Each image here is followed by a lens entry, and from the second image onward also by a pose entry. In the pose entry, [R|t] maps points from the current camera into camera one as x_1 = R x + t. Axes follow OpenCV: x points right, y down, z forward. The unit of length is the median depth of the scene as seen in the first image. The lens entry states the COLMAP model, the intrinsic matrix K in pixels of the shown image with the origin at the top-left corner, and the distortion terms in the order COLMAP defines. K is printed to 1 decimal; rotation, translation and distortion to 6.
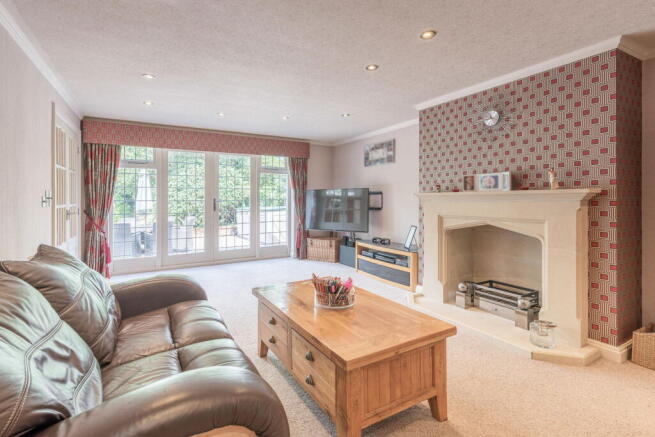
lens RADIAL K [[303.1, 0, 322.7], [0, 303.1, 205.2], [0, 0, 1]] dist [0.011307, -0.001598]
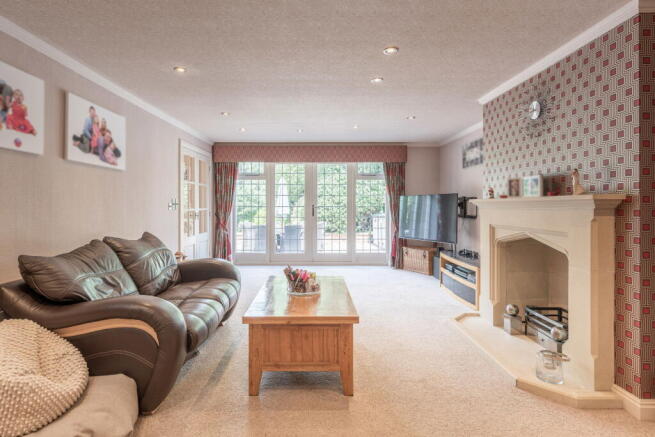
lens RADIAL K [[342.4, 0, 327.7], [0, 342.4, 212.0], [0, 0, 1]] dist [0.017605, -0.003486]
pose [[0.879505, 0.013527, -0.475697, 0.363477], [-0.013482, 0.999903, 0.003507, -0.000452], [0.475698, 0.003329, 0.879602, -0.077573]]
